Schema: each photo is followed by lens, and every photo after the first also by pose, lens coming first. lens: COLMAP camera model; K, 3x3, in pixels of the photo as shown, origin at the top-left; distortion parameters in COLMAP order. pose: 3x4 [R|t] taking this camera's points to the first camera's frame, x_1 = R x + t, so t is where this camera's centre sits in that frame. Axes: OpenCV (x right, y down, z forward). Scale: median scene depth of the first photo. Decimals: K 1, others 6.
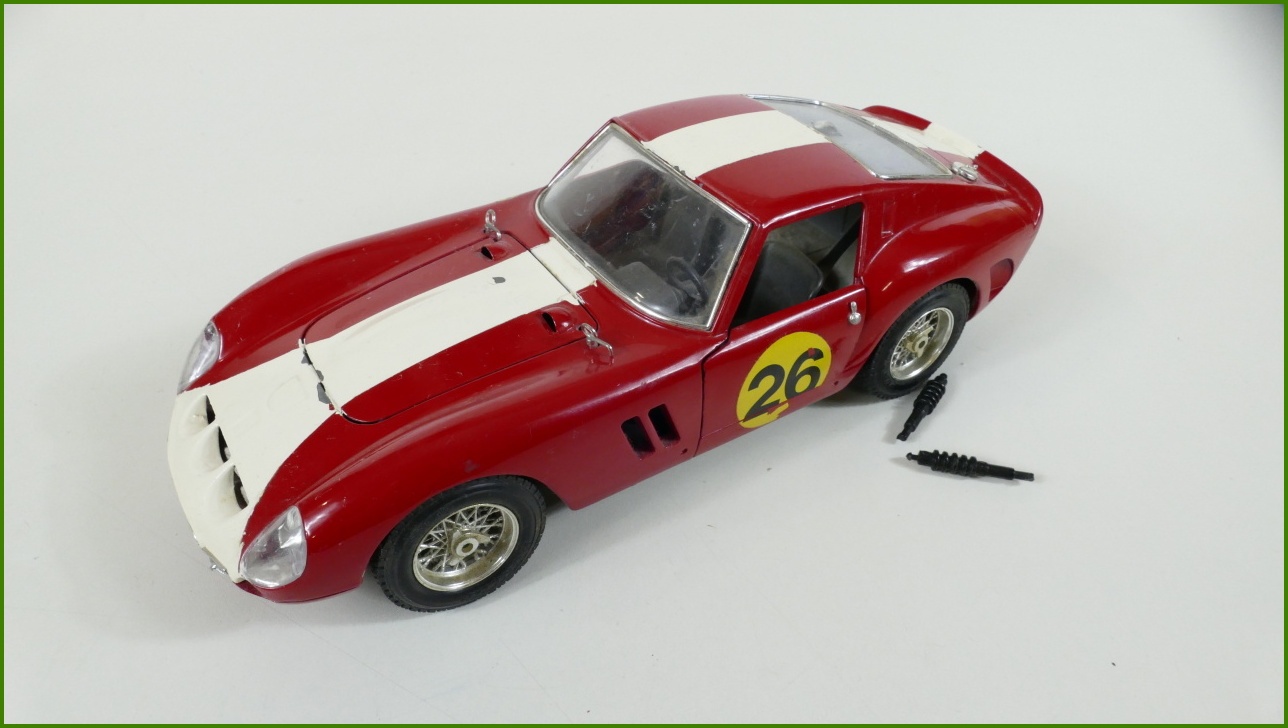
lens RADIAL K [[1046.3, 0, 644.0], [0, 1046.3, 364.0], [0, 0, 1]] dist [0.000279, 0.000520]
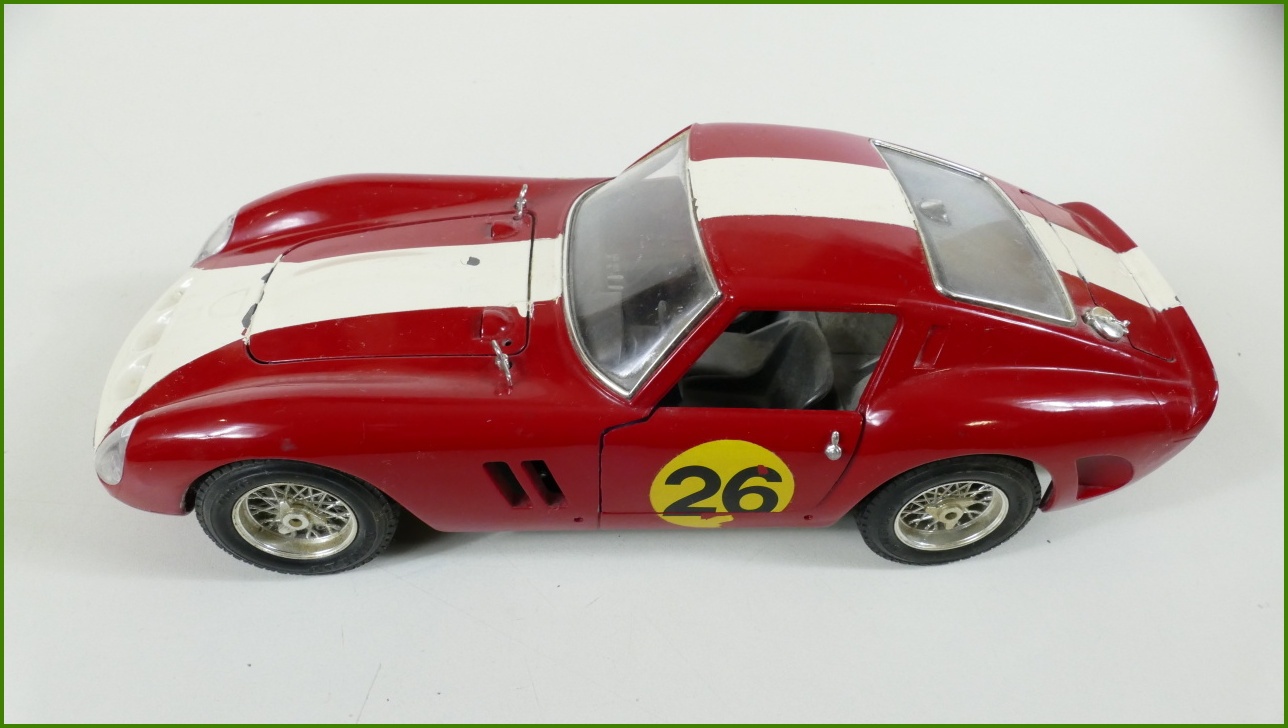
lens RADIAL K [[1046.3, 0, 644.0], [0, 1046.3, 364.0], [0, 0, 1]] dist [0.000279, 0.000520]
pose [[0.862804, 0.351200, -0.363630, 0.348424], [-0.333467, 0.935994, 0.112764, -0.149027], [0.379958, 0.023966, 0.924693, 0.225871]]
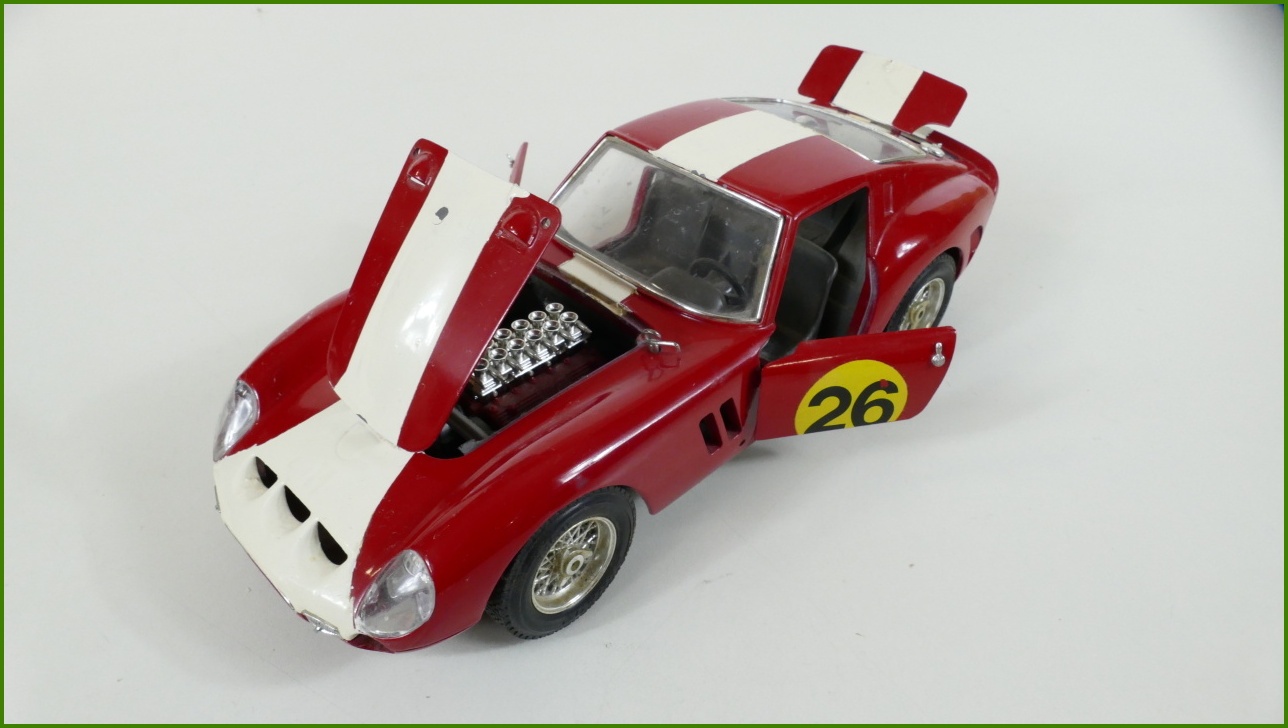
lens RADIAL K [[1046.3, 0, 644.0], [0, 1046.3, 364.0], [0, 0, 1]] dist [0.000279, 0.000520]
pose [[0.975244, -0.131090, 0.178084, -0.228517], [0.133949, 0.990980, -0.004074, -0.002207], [-0.175944, 0.027827, 0.984007, -0.002129]]
